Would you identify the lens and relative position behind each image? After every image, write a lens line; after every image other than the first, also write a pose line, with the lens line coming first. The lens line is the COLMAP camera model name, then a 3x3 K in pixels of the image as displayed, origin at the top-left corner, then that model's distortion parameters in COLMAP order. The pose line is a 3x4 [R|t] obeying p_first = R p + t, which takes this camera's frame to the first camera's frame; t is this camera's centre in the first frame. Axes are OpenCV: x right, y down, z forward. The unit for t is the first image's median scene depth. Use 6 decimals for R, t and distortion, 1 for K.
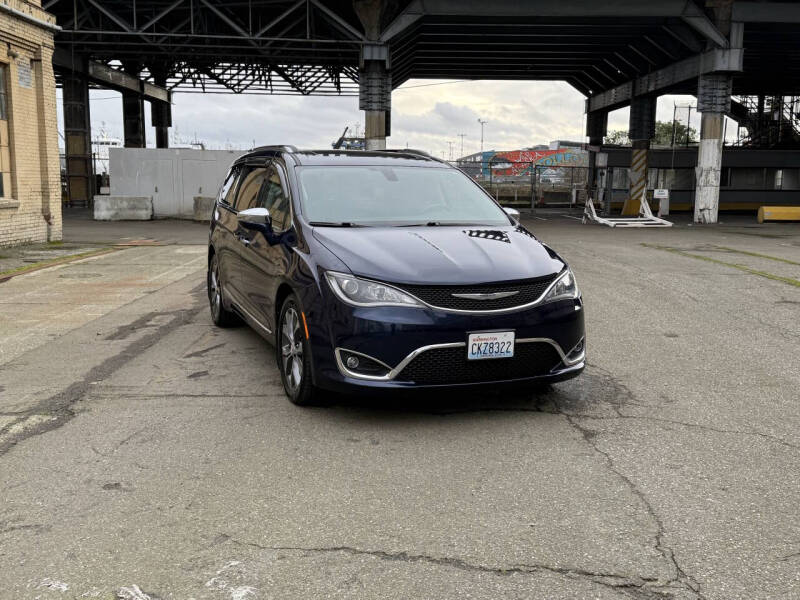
lens RADIAL K [[819.0, 0, 403.9], [0, 819.0, 298.6], [0, 0, 1]] dist [0.168708, -0.326158]
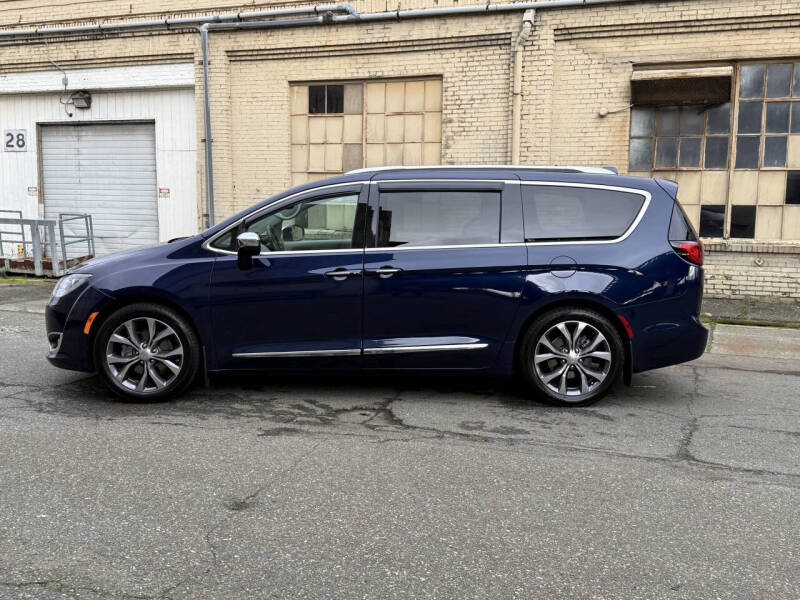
lens RADIAL K [[819.3, 0, 401.8], [0, 819.3, 304.1], [0, 0, 1]] dist [0.178825, -0.363800]
pose [[-0.383011, 0.093889, -0.918960, 0.329064], [-0.149718, 0.975358, 0.162052, -0.075969], [0.911530, 0.199652, -0.359516, 0.558170]]
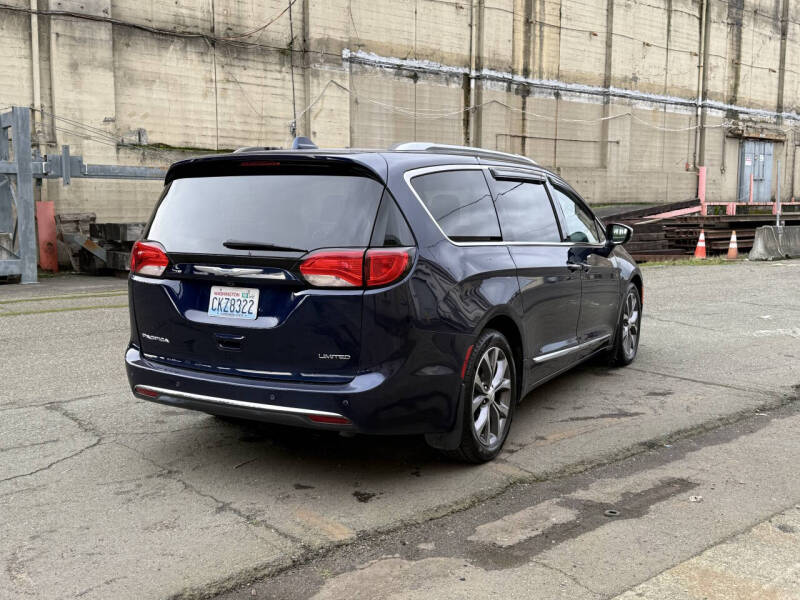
lens RADIAL K [[819.2, 0, 392.2], [0, 819.2, 310.0], [0, 0, 1]] dist [0.179353, -0.373951]
pose [[-0.624642, -0.116668, 0.772147, -0.282507], [0.101404, 0.968287, 0.228336, -0.093064], [-0.774300, 0.220927, -0.593002, 0.635773]]
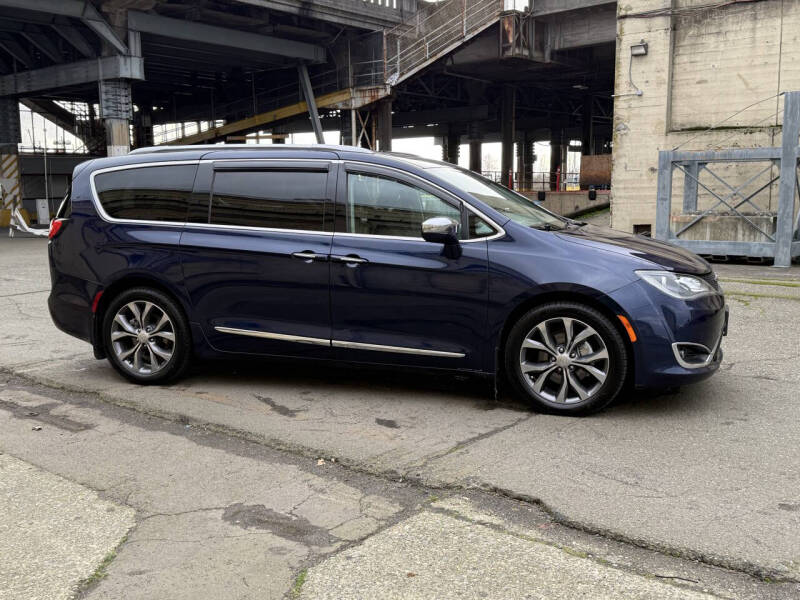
lens RADIAL K [[819.3, 0, 401.8], [0, 819.3, 304.1], [0, 0, 1]] dist [0.178825, -0.363800]
pose [[0.652545, -0.124644, 0.747429, -0.292274], [0.126497, 0.990456, 0.054733, -0.023926], [-0.747117, 0.058832, 0.662084, 0.154538]]
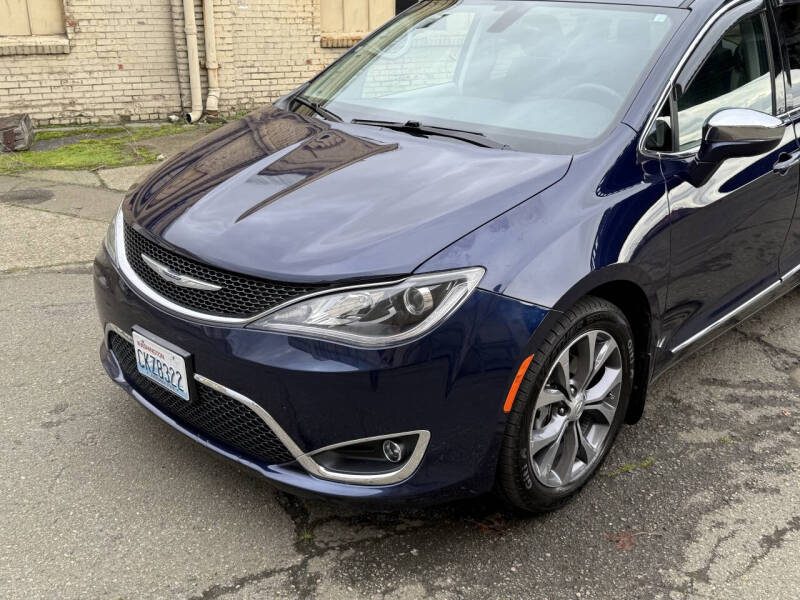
lens RADIAL K [[819.3, 0, 401.8], [0, 819.3, 304.1], [0, 0, 1]] dist [0.178825, -0.363800]
pose [[0.409464, 0.325571, -0.852257, 0.171731], [-0.132537, 0.945476, 0.297505, -0.045335], [0.902648, -0.008861, 0.430289, 0.249325]]
